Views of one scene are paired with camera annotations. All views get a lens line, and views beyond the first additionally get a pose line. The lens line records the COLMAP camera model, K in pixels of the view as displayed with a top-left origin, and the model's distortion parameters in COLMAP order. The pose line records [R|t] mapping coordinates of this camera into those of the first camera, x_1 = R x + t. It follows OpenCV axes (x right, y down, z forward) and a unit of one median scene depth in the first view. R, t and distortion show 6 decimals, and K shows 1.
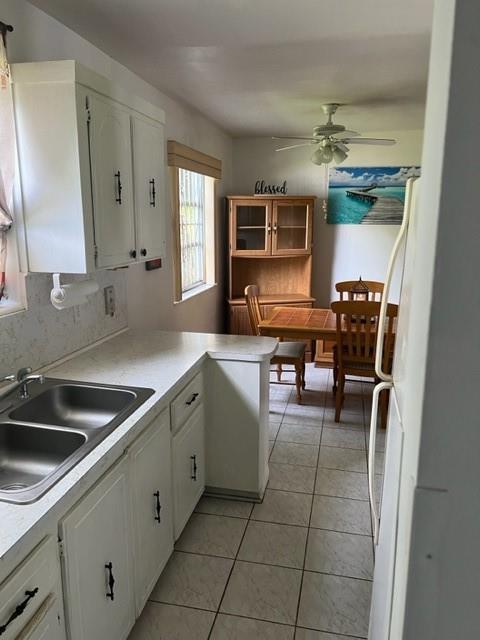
lens RADIAL K [[487.6, 0, 236.3], [0, 487.6, 317.3], [0, 0, 1]] dist [0.057987, -0.067918]
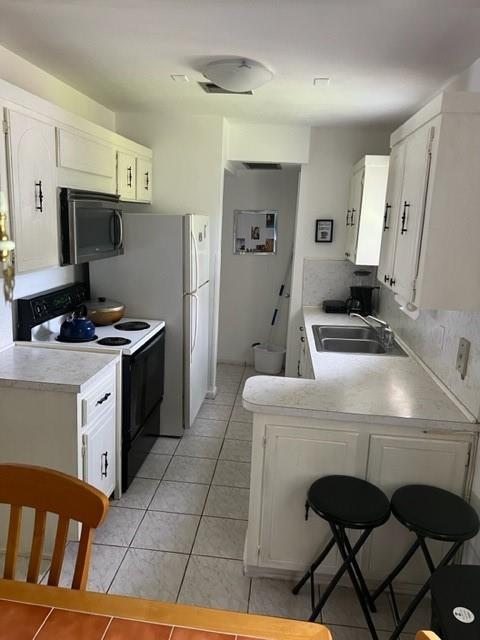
lens RADIAL K [[487.6, 0, 236.3], [0, 487.6, 317.3], [0, 0, 1]] dist [0.057987, -0.067918]
pose [[-0.991793, -0.020121, -0.126258, 0.194265], [-0.069043, 0.915449, 0.396467, -0.370629], [0.107605, 0.401930, -0.909326, 1.624842]]
